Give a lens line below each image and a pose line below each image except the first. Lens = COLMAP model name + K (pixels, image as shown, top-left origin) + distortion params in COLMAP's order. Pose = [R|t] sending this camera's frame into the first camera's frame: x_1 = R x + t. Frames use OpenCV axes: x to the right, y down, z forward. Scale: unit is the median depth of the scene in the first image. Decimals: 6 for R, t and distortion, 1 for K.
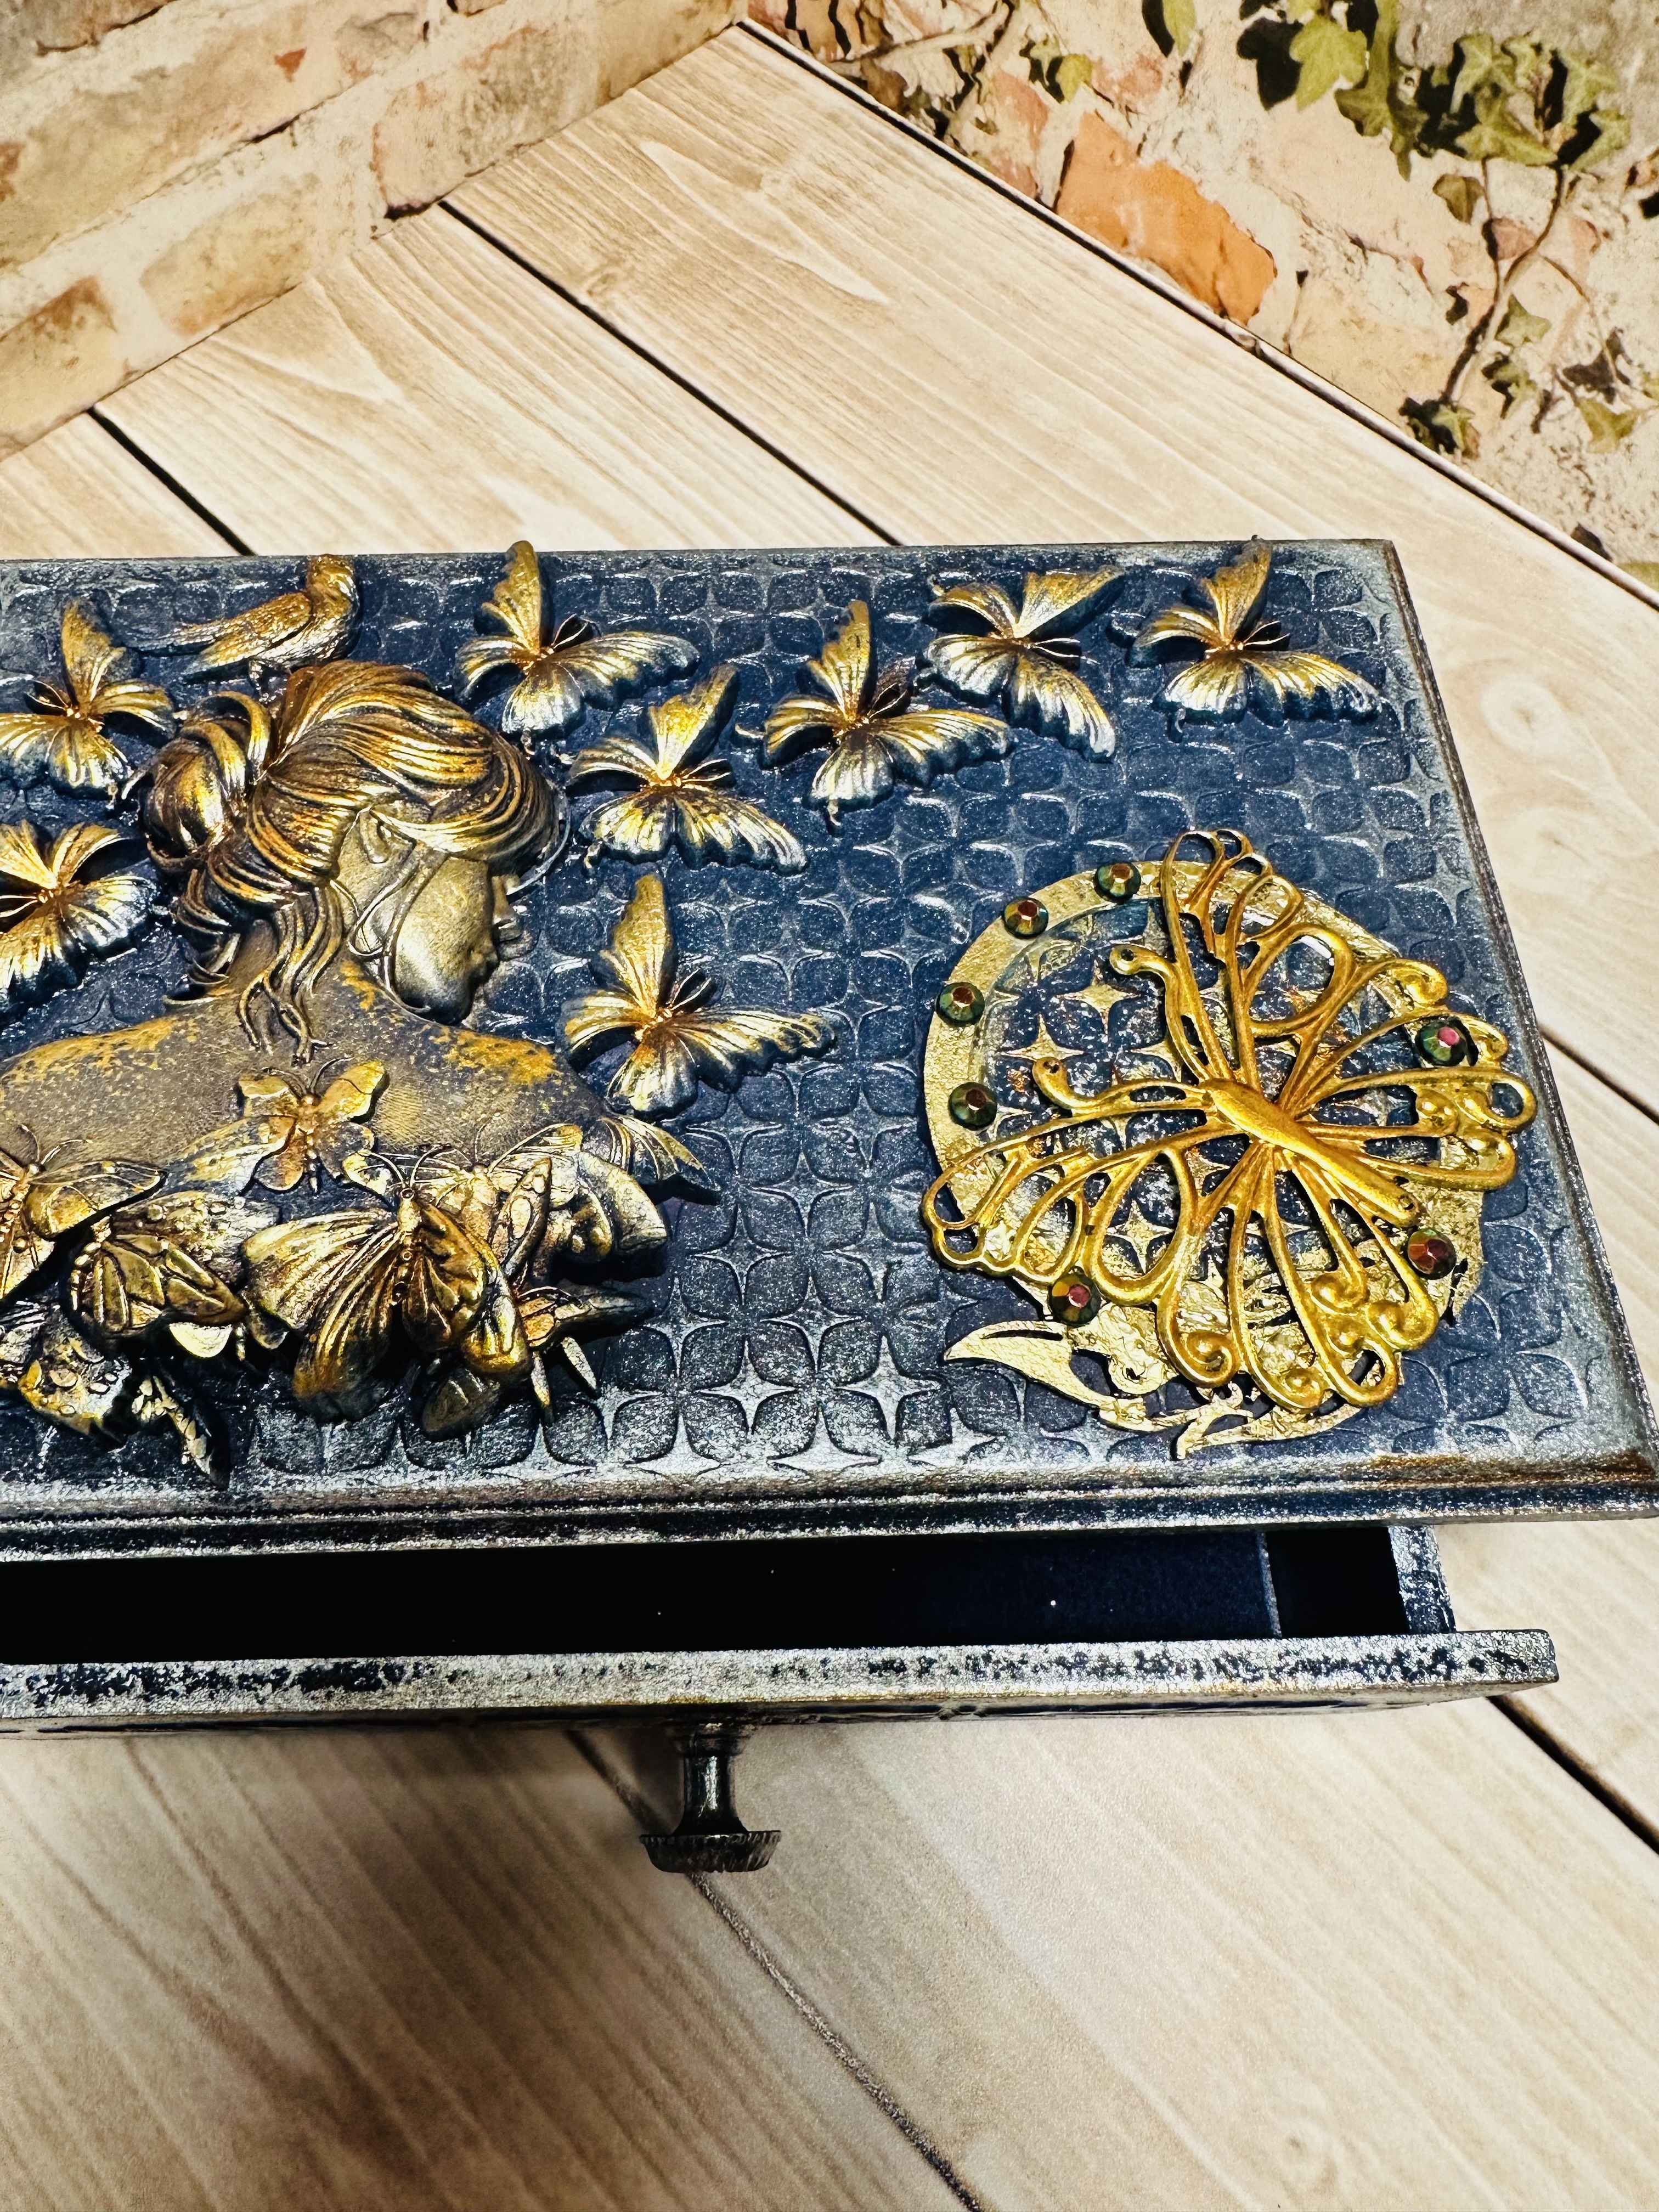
lens RADIAL K [[1589.8, 0, 702.4], [0, 1589.8, 1043.6], [0, 0, 1]] dist [-0.016882, 0.005517]
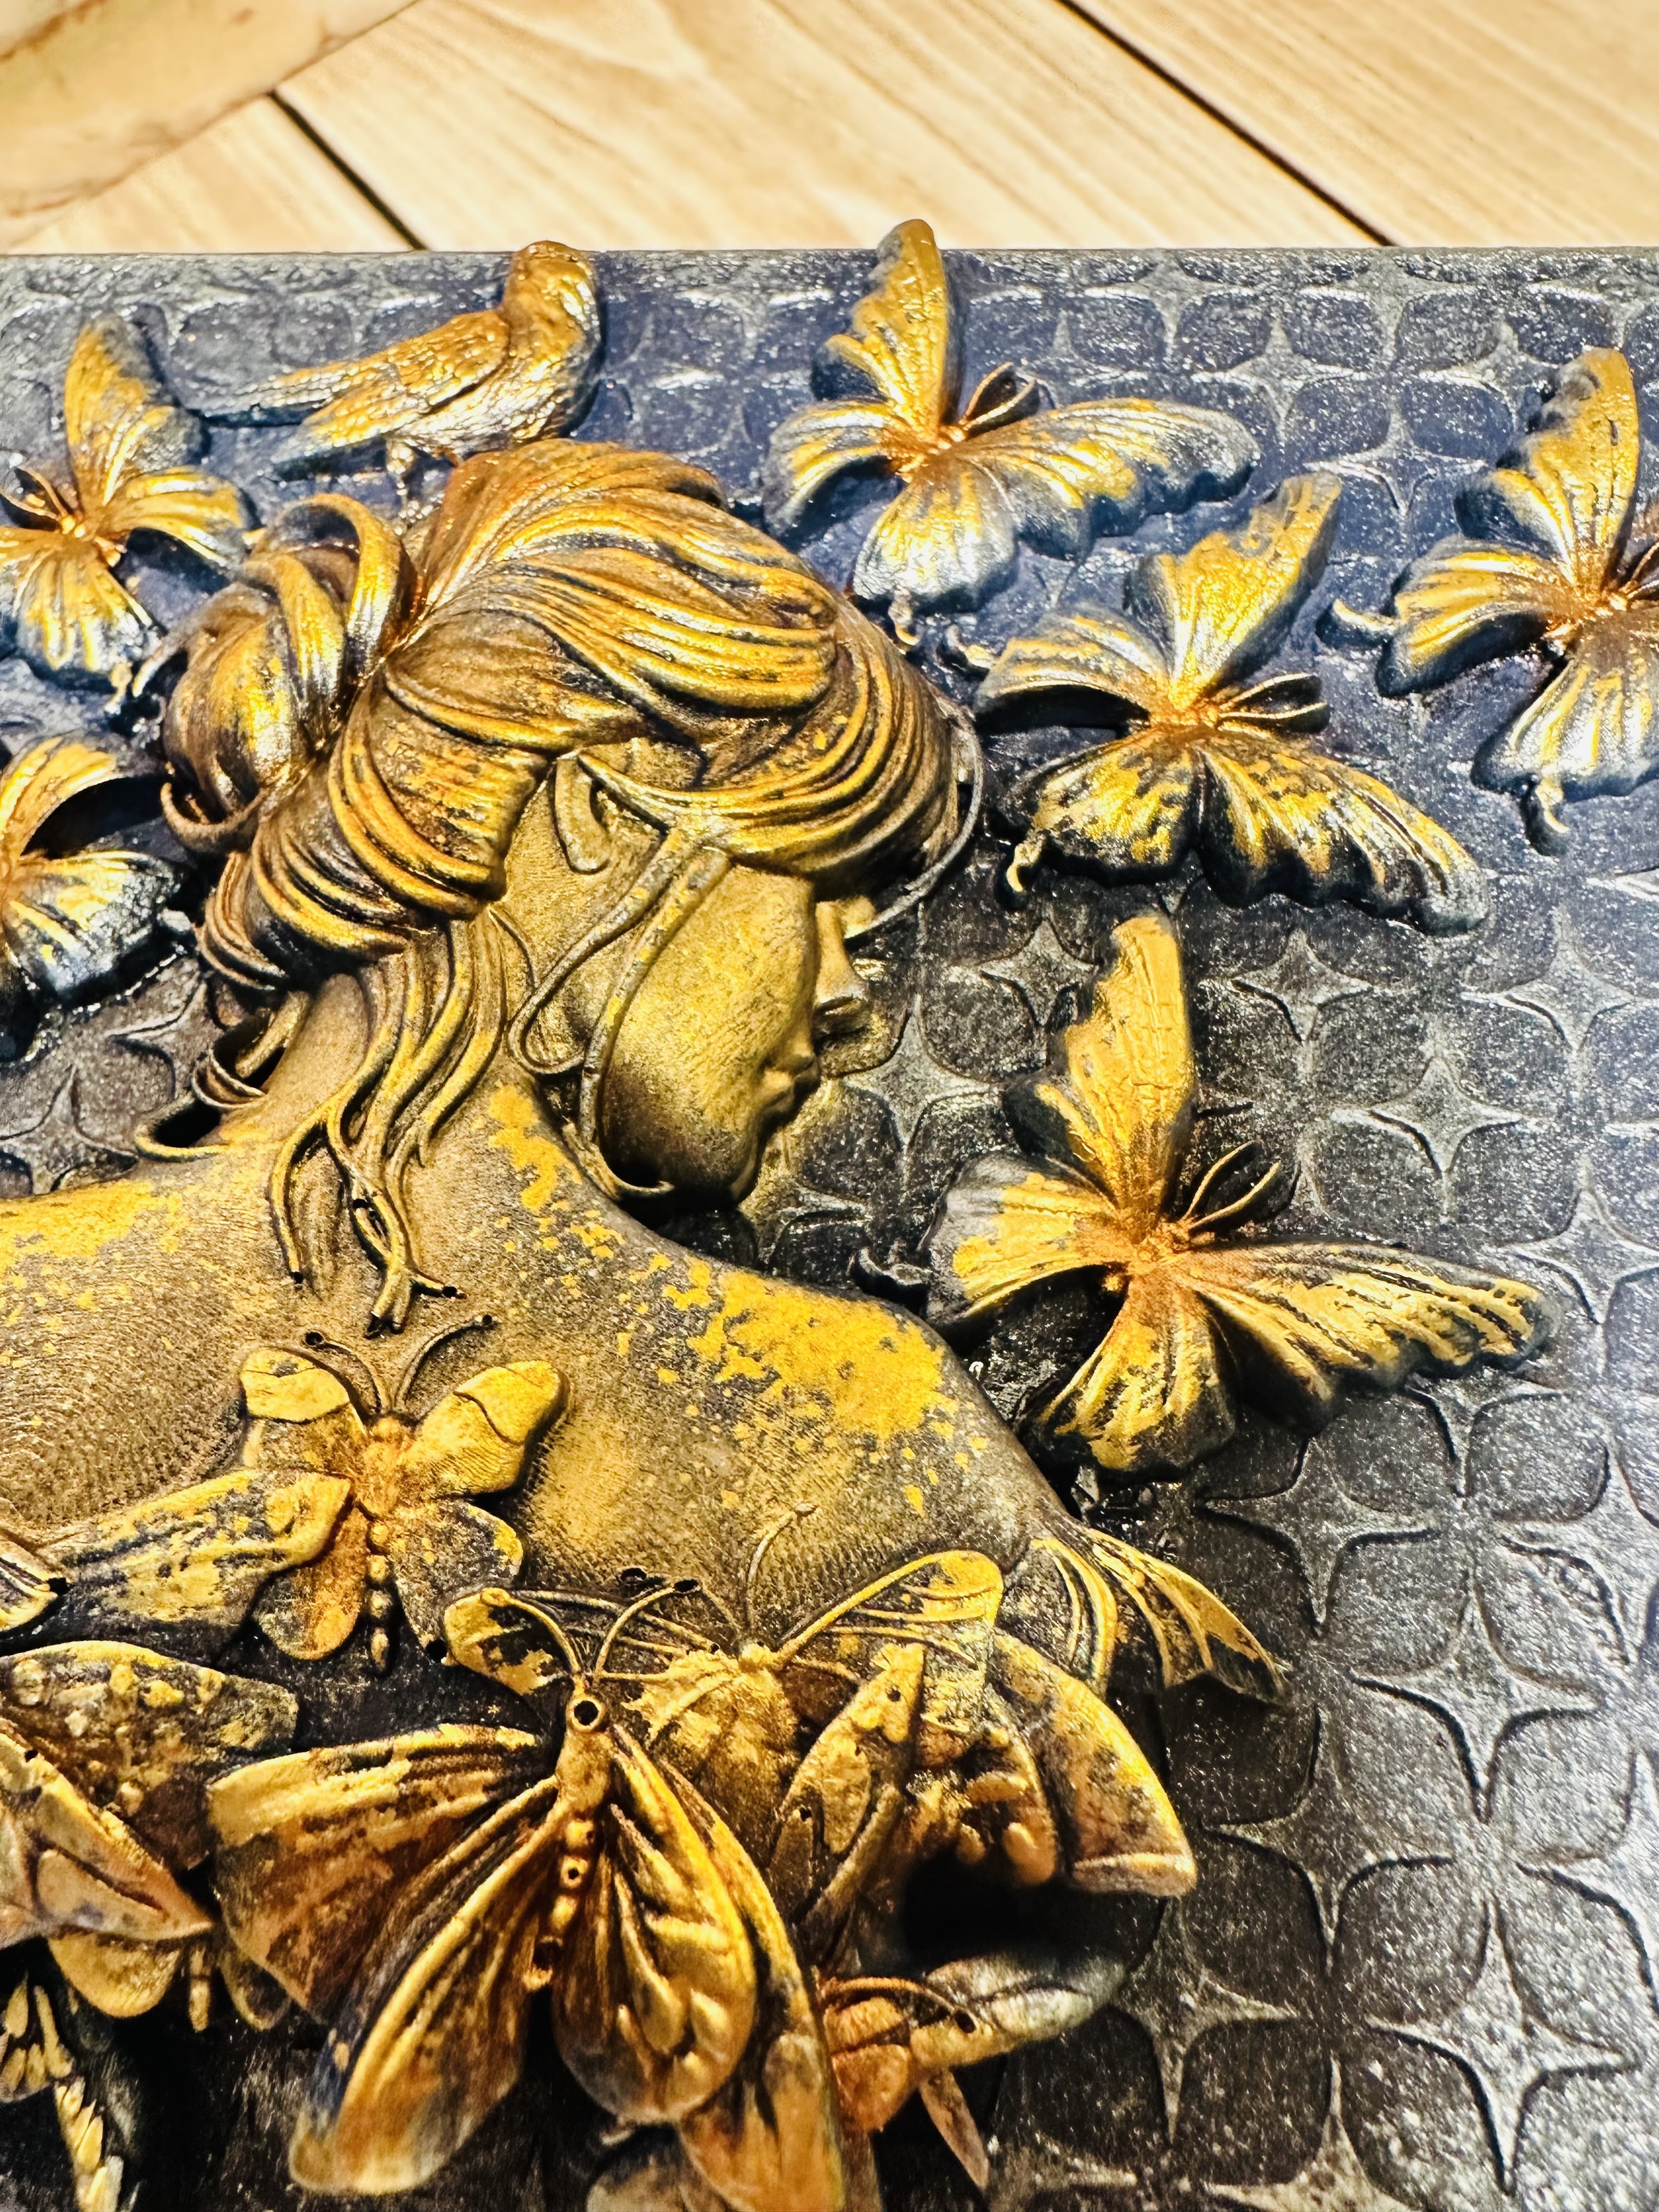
lens RADIAL K [[1589.8, 0, 702.4], [0, 1589.8, 1043.6], [0, 0, 1]] dist [-0.016882, 0.005517]
pose [[0.984485, 0.084835, -0.153596, -0.085739], [-0.069474, 0.992277, 0.102759, -0.105598], [0.161128, -0.090494, 0.982776, 0.494420]]
